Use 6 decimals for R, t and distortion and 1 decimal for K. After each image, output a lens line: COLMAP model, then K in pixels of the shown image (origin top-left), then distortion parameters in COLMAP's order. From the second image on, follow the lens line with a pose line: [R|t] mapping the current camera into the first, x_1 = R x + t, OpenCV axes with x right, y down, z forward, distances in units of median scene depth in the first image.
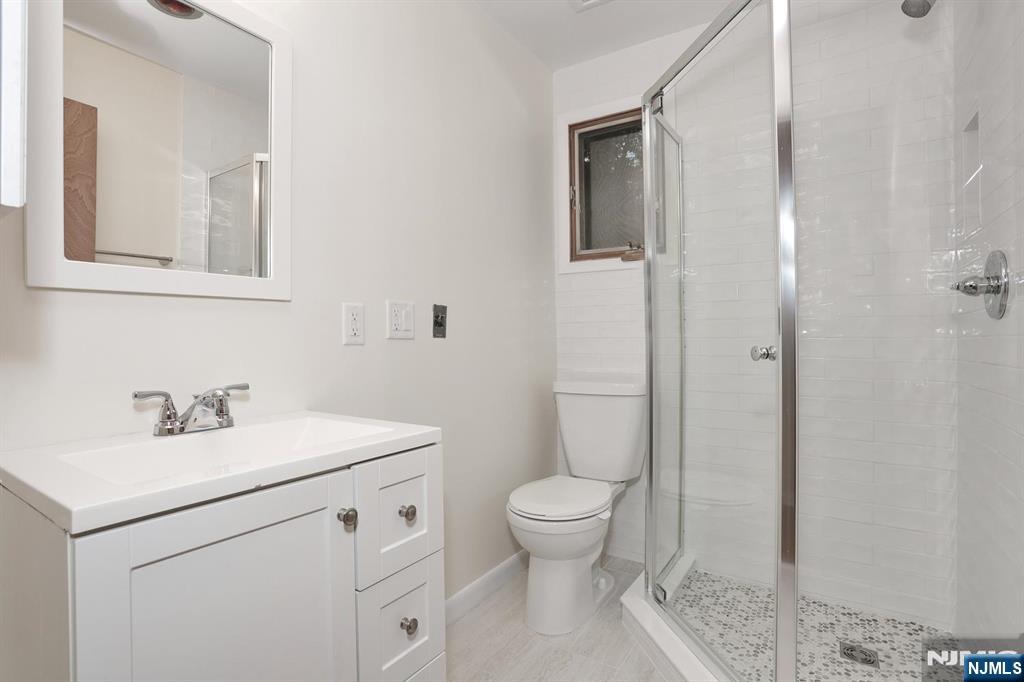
lens RADIAL K [[495.1, 0, 511.7], [0, 495.1, 338.3], [0, 0, 1]] dist [-0.045781, 0.013202]
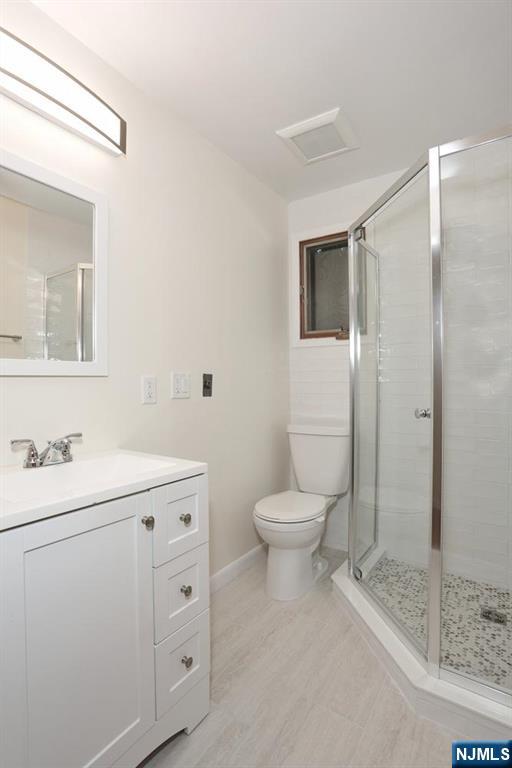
lens RADIAL K [[371.3, 0, 256.9], [0, 371.3, 384.9], [0, 0, 1]] dist [-0.045781, 0.013202]
pose [[0.999867, 0.002929, -0.016018, 0.018977], [-0.002860, 0.999987, 0.004317, -0.043800], [0.016030, -0.004271, 0.999862, -0.096773]]
